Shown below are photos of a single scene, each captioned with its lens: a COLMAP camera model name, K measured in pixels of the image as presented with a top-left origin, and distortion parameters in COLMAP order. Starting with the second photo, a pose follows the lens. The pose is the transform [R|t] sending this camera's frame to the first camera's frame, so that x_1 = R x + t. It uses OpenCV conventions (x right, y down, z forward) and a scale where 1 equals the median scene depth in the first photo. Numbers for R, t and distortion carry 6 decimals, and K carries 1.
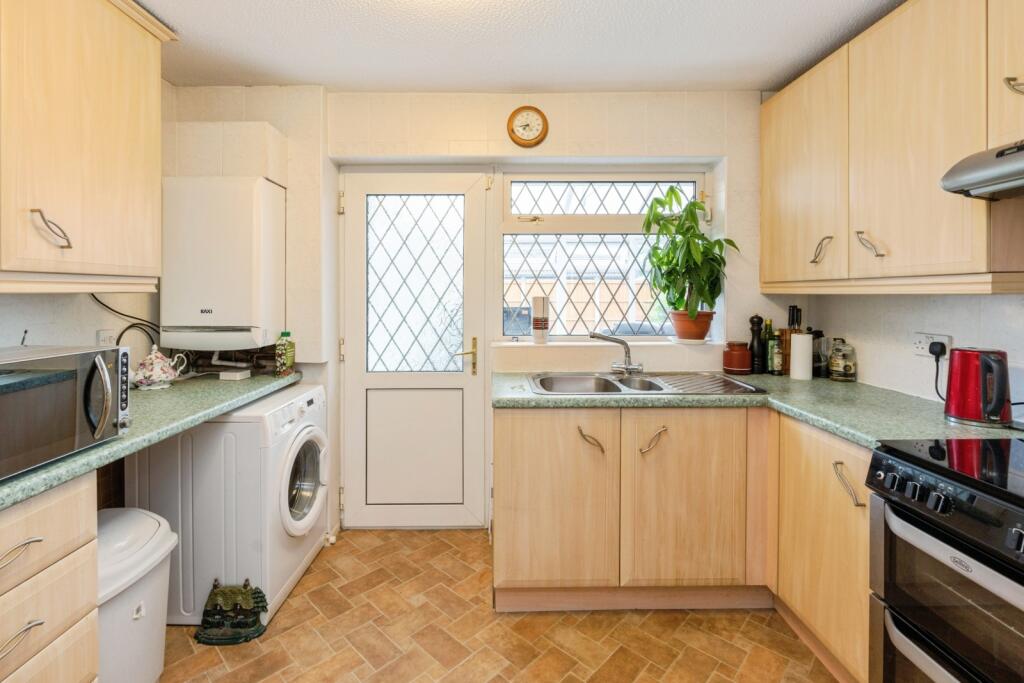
lens RADIAL K [[479.4, 0, 505.8], [0, 479.4, 300.2], [0, 0, 1]] dist [-0.000742, 0.000088]
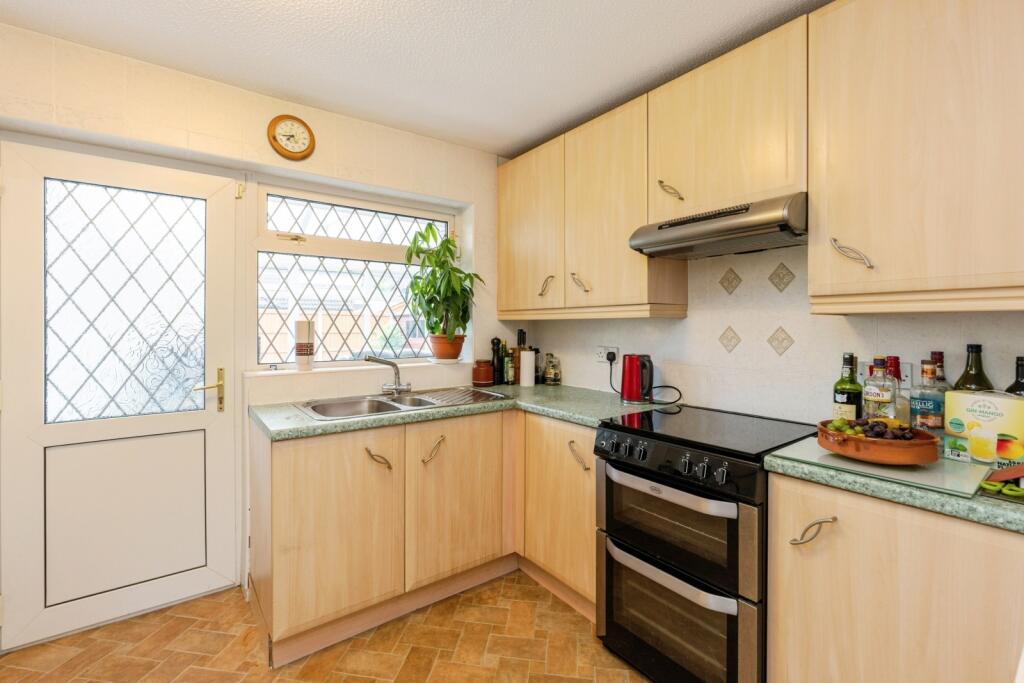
lens RADIAL K [[448.4, 0, 509.9], [0, 448.4, 332.2], [0, 0, 1]] dist [0.001819, -0.001470]
pose [[0.811998, -0.005990, 0.583630, -0.123938], [0.007359, 0.999973, 0.000024, 0.019137], [-0.583614, 0.004275, 0.812020, 0.047544]]
